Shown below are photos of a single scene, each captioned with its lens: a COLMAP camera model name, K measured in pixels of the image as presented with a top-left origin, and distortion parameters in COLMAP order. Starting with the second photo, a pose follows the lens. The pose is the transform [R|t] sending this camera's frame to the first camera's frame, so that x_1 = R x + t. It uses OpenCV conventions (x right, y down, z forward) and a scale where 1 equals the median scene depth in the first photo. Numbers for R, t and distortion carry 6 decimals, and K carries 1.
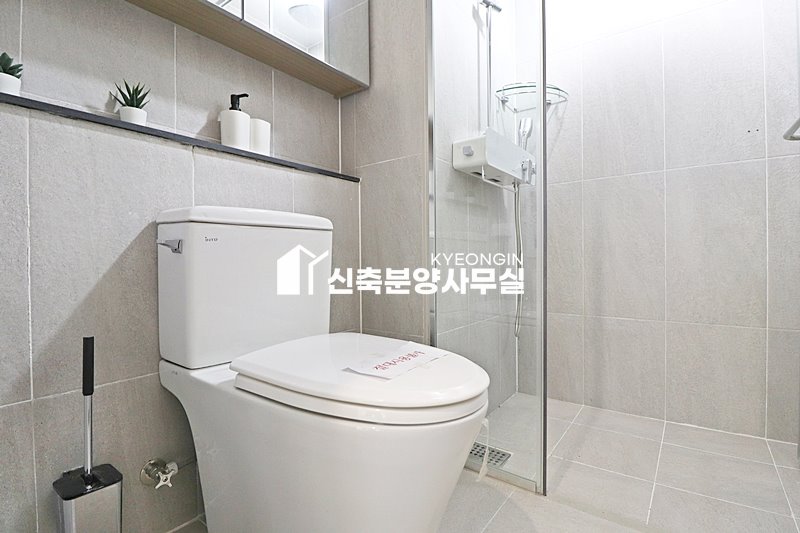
lens RADIAL K [[376.9, 0, 400.0], [0, 376.9, 266.5], [0, 0, 1]] dist [-0.001727, -0.013015]
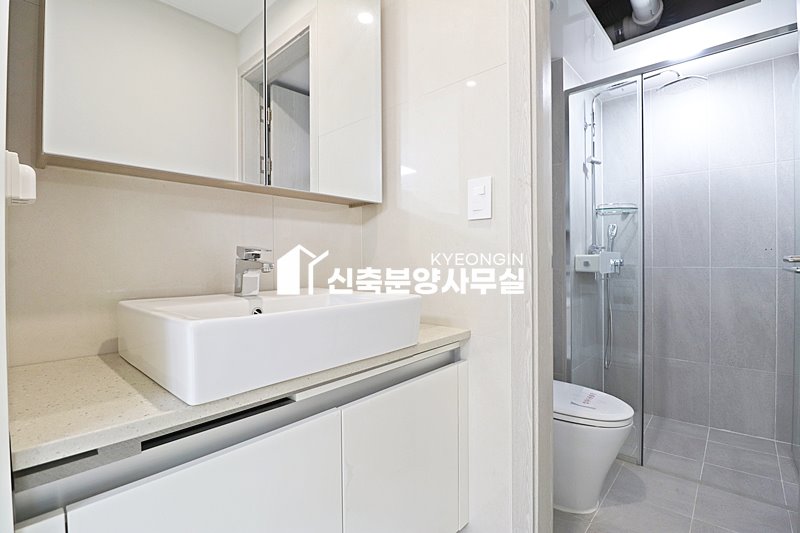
lens RADIAL K [[372.2, 0, 397.2], [0, 372.2, 261.3], [0, 0, 1]] dist [-0.001567, -0.011894]
pose [[0.996577, 0.000960, -0.082665, -0.523657], [-0.001191, 0.999996, -0.002749, -0.309496], [0.082662, 0.002838, 0.996574, -0.722045]]
